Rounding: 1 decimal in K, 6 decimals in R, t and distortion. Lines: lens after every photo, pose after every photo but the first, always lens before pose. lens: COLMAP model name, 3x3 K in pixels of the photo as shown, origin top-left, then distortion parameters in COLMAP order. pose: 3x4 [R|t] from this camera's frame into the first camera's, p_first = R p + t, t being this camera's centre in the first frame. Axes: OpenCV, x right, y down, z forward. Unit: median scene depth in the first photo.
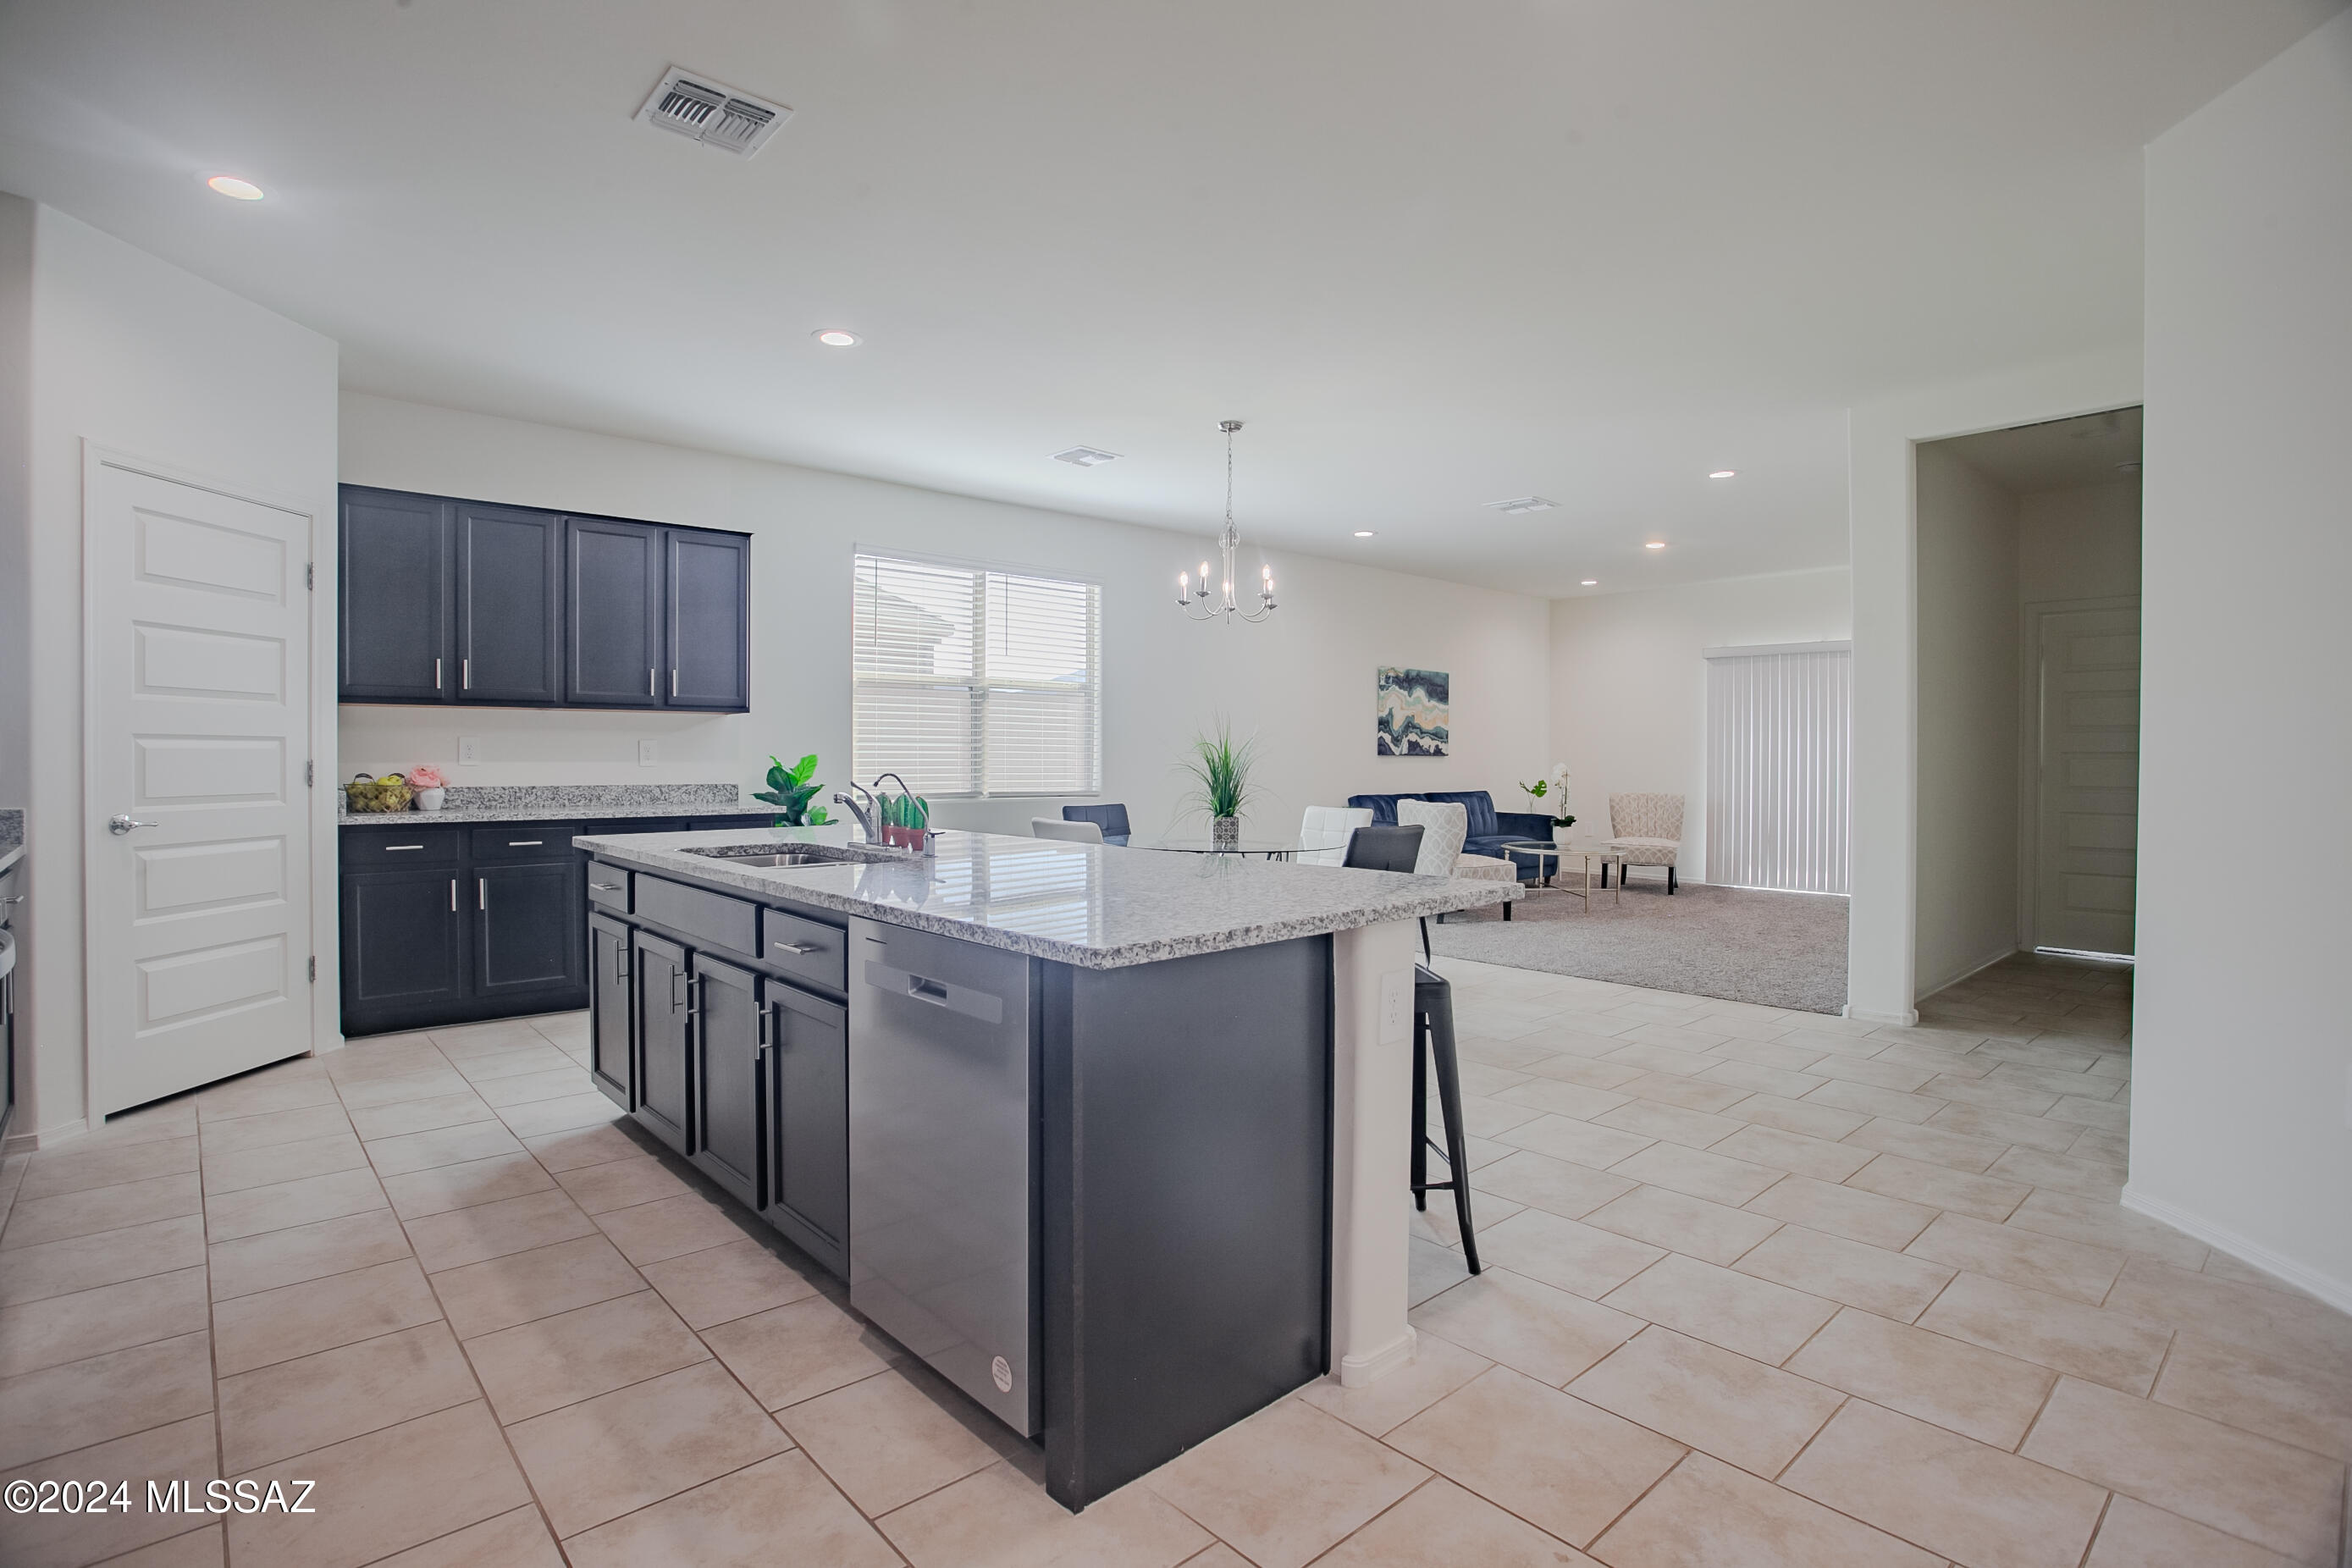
lens RADIAL K [[1157.3, 0, 1158.7], [0, 1157.3, 770.9], [0, 0, 1]] dist [-0.075074, 0.033913]
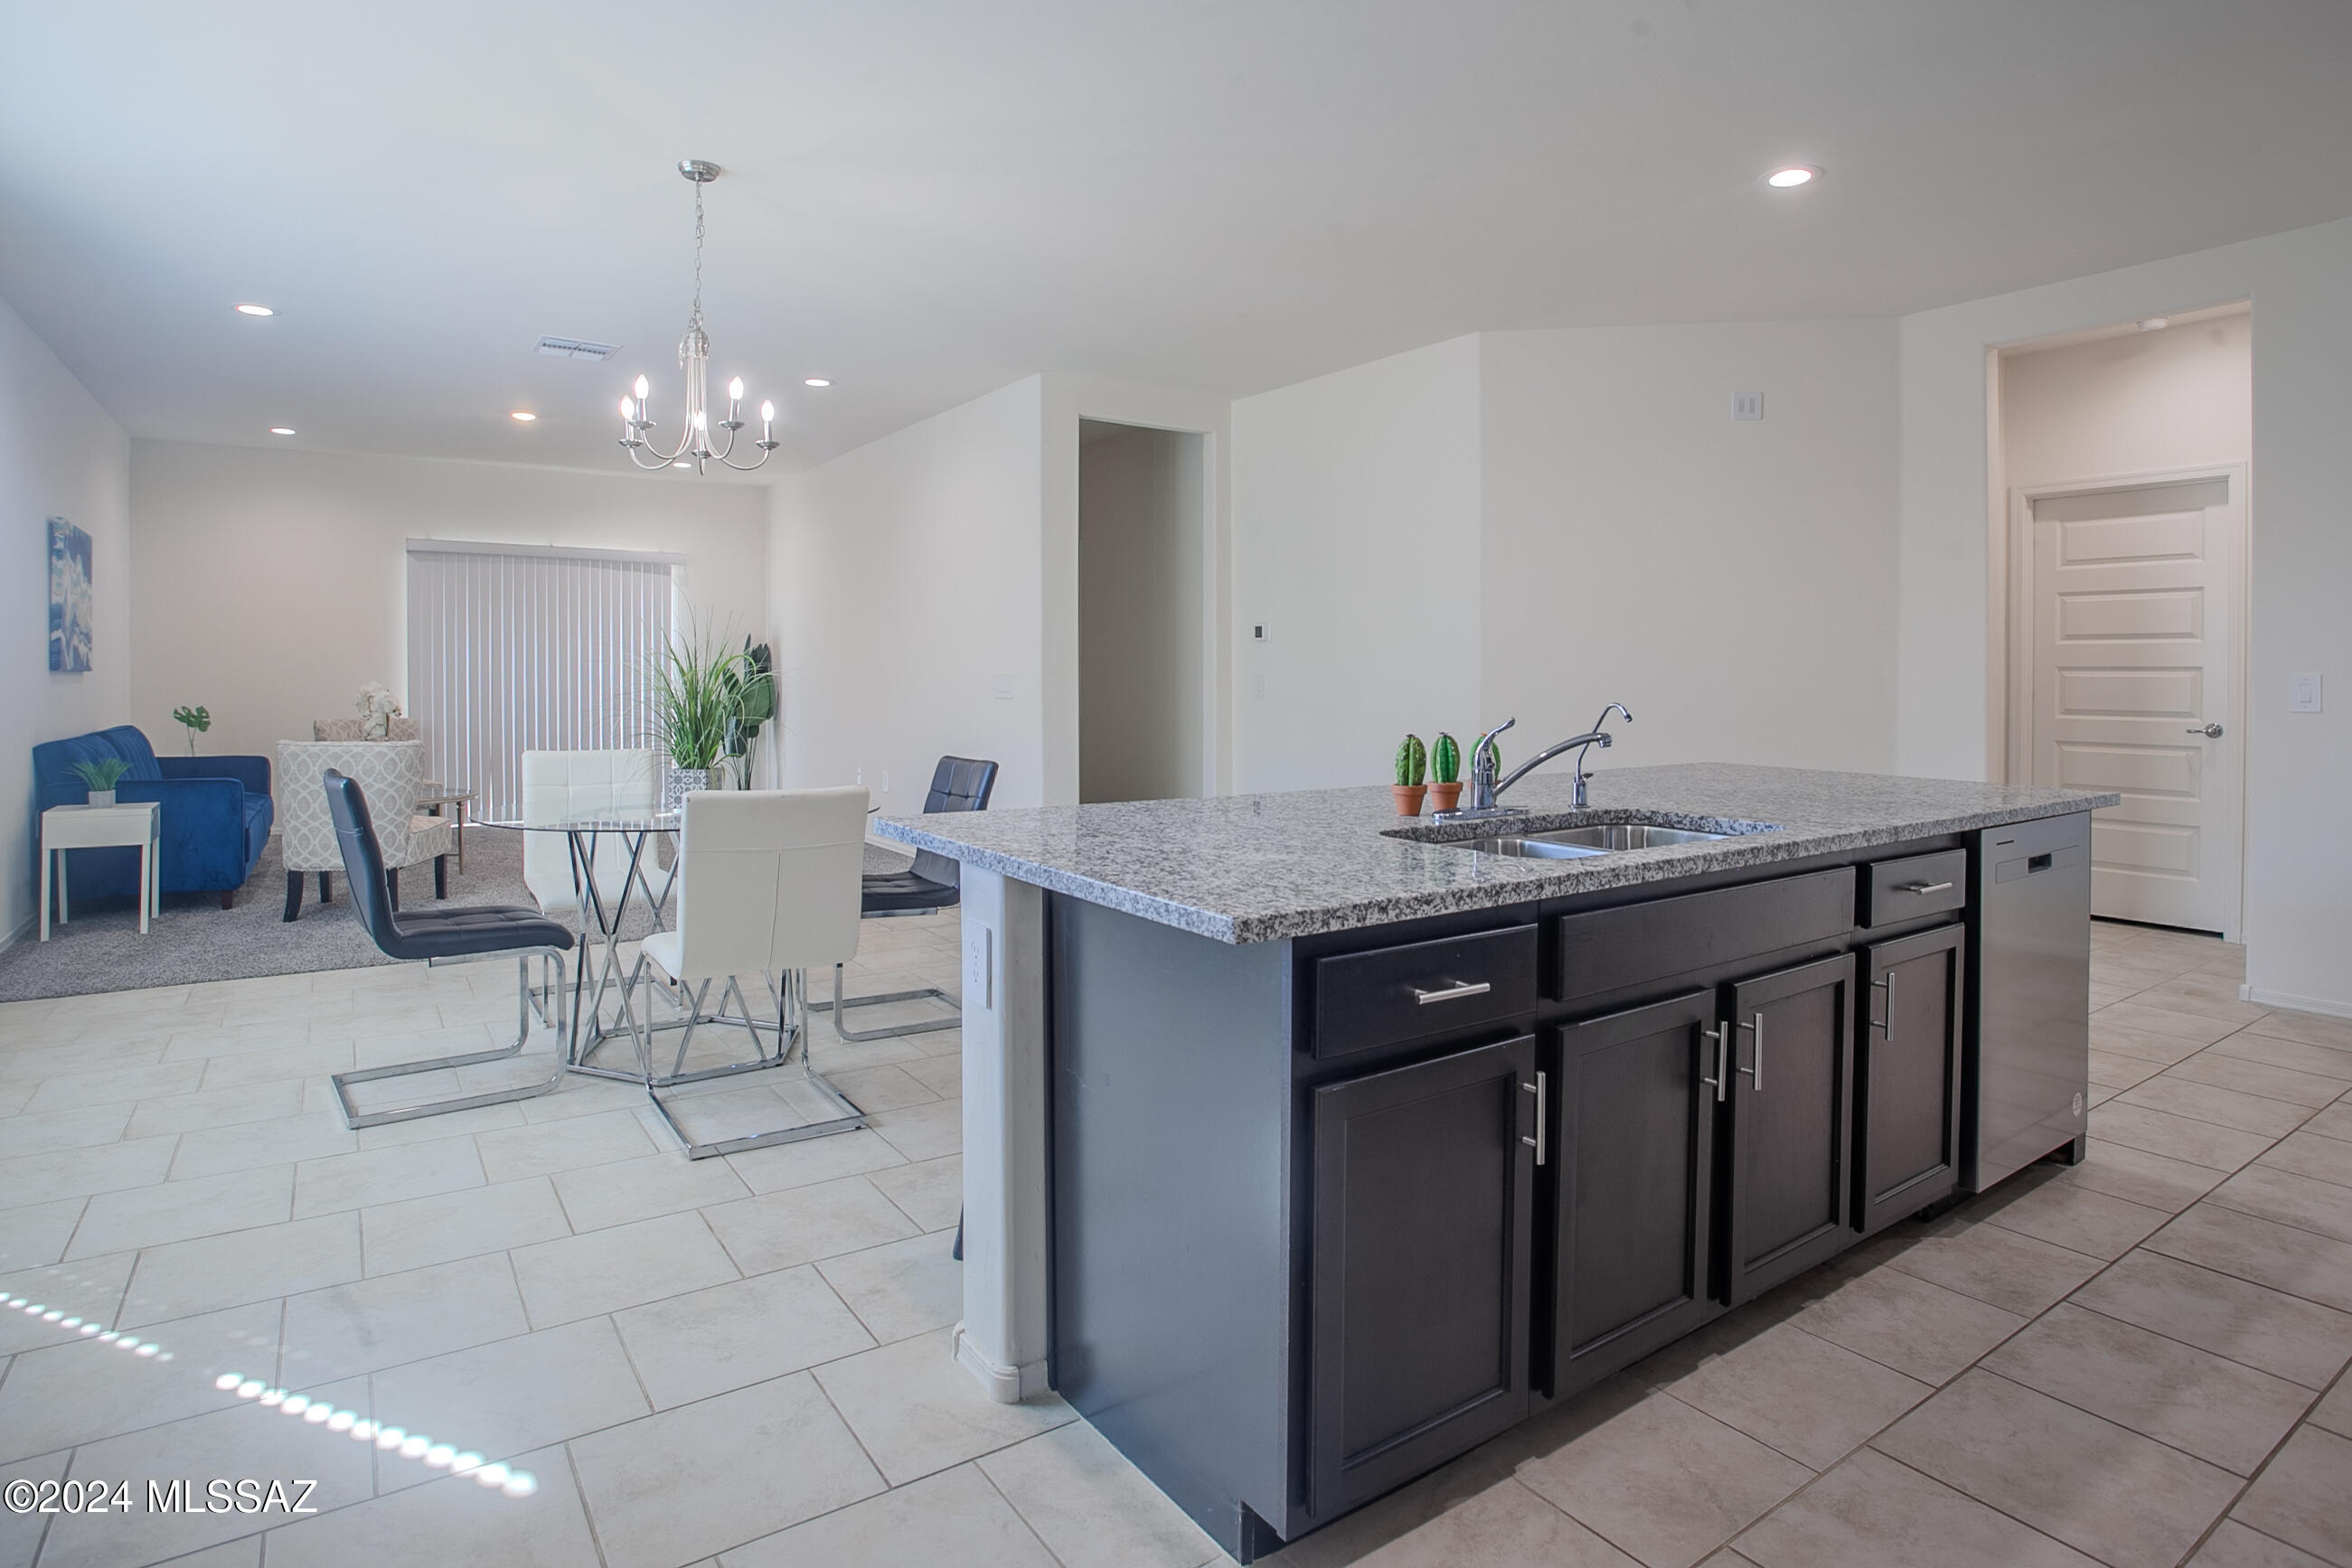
lens RADIAL K [[1245.4, 0, 1184.2], [0, 1245.4, 698.0], [0, 0, 1]] dist [-0.055942, 0.019800]
pose [[0.117139, -0.022308, 0.992865, -0.406614], [0.009898, 0.999724, 0.021295, -0.008448], [-0.993066, 0.007333, 0.117328, 0.439678]]
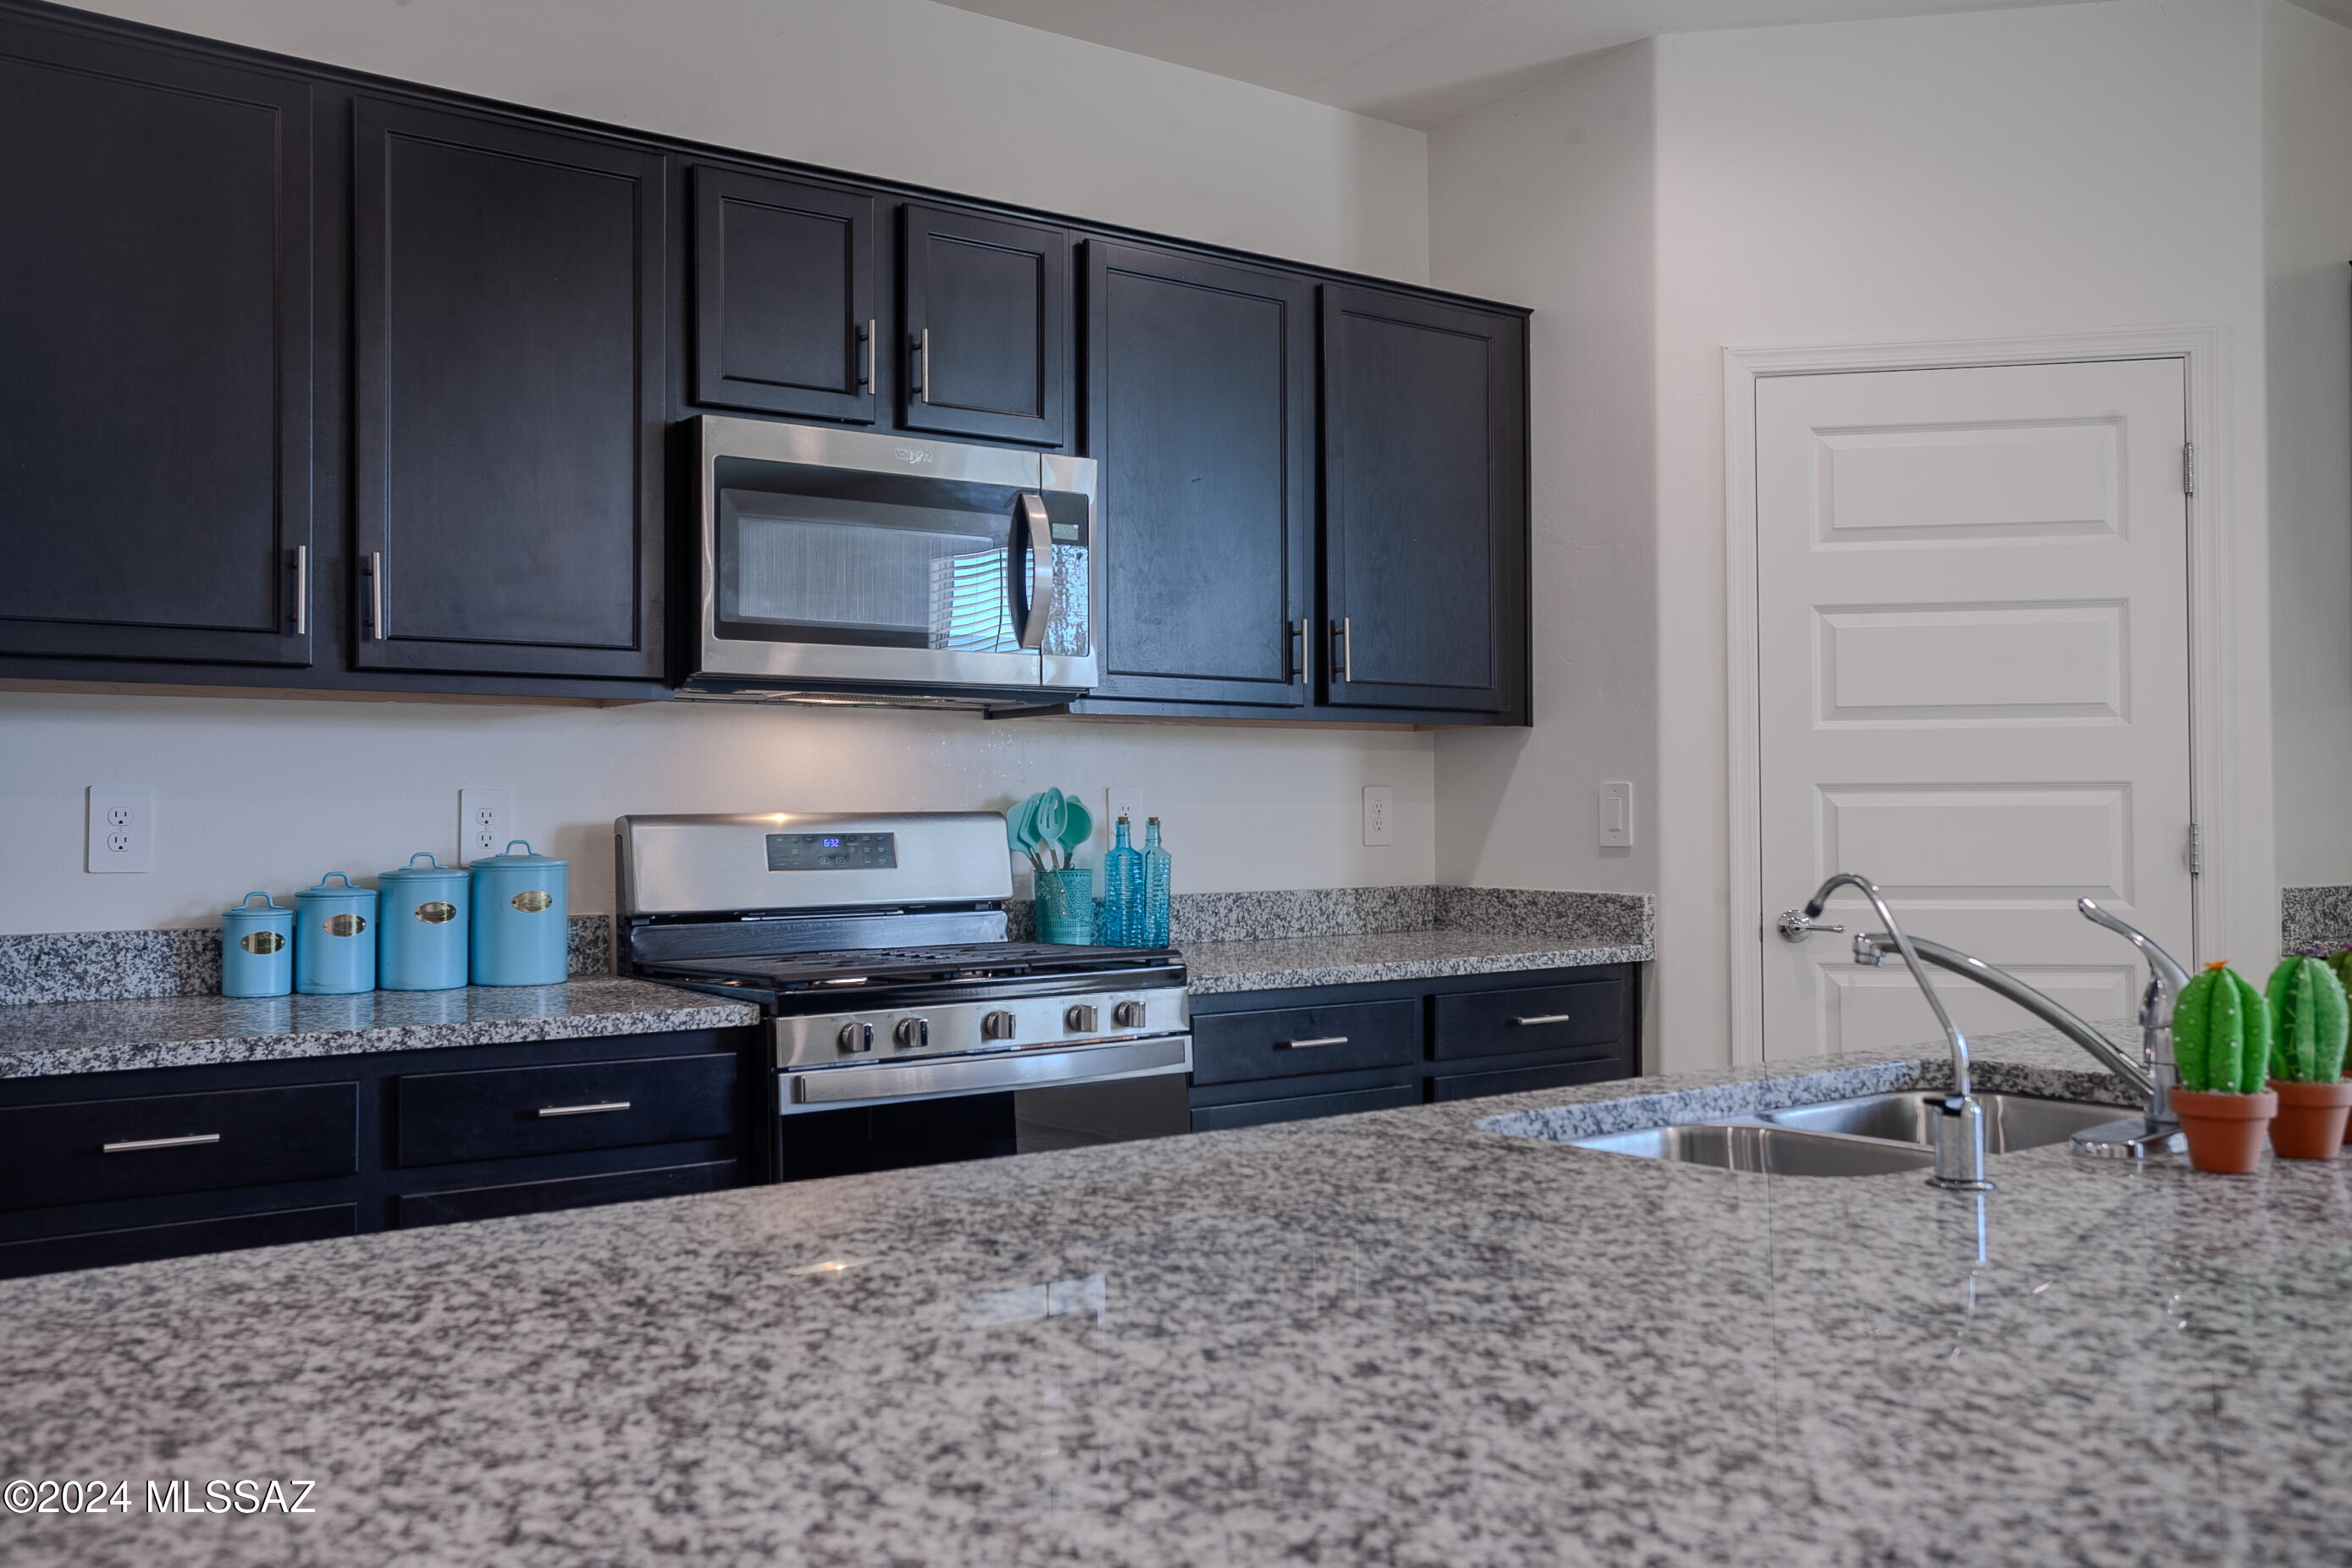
lens RADIAL K [[2016.2, 0, 1176.0], [0, 2016.2, 784.0], [0, 0, 1]] dist [0.010397, 0.004760]
pose [[-0.094167, -0.019728, -0.995361, 0.114097], [-0.006290, 0.999795, -0.019220, -0.004052], [0.995536, 0.004451, -0.094272, 0.324801]]
